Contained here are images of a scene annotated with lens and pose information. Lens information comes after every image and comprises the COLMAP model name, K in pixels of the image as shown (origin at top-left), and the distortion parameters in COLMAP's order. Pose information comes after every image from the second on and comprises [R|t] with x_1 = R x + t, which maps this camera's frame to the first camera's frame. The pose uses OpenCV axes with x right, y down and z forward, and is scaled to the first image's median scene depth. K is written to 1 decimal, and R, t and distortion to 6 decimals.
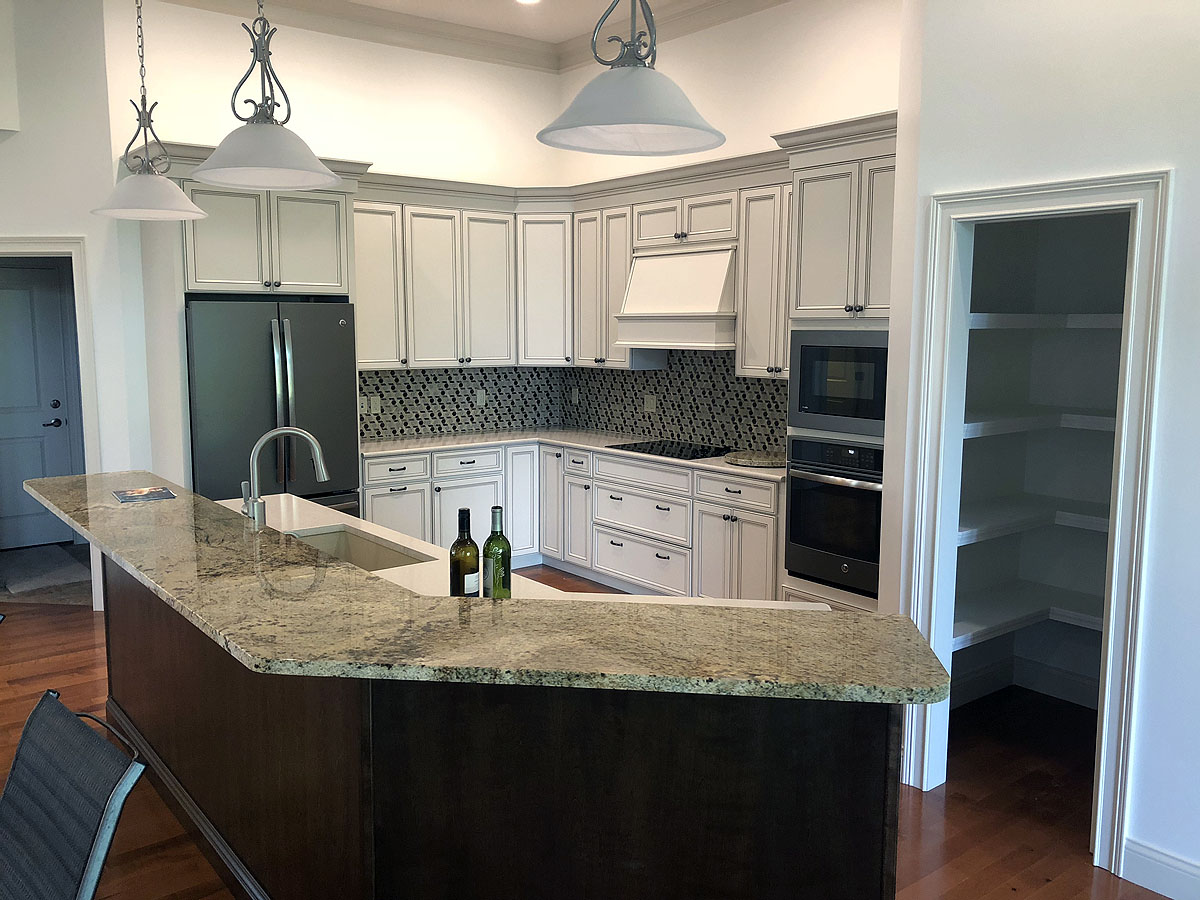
lens RADIAL K [[999.3, 0, 597.4], [0, 999.3, 452.4], [0, 0, 1]] dist [0.019545, 0.001869]
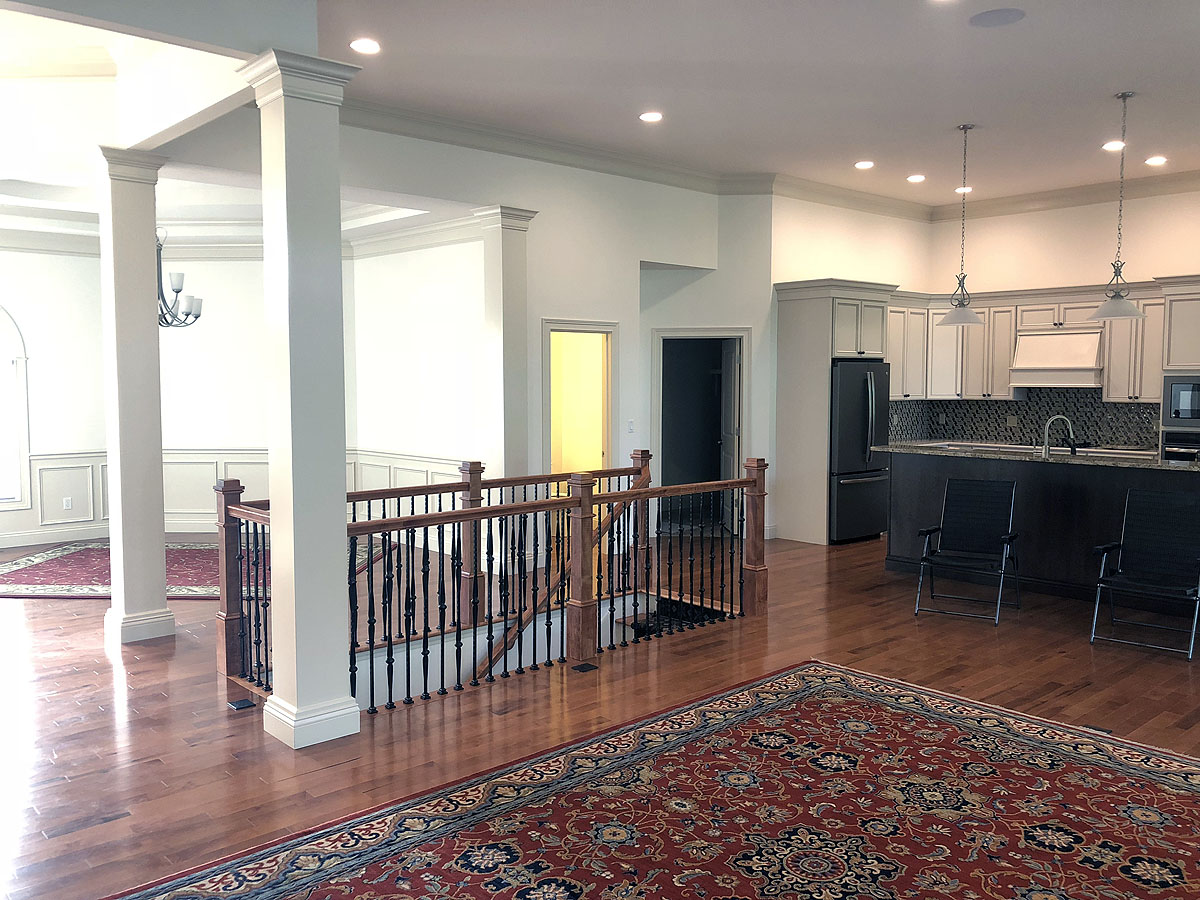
lens RADIAL K [[999.3, 0, 602.3], [0, 999.3, 445.2], [0, 0, 1]] dist [0.019545, 0.001869]
pose [[0.996684, -0.011111, 0.080604, -0.881074], [0.015796, 0.998208, -0.057725, 0.089563], [-0.079818, 0.058807, 0.995073, -0.706804]]
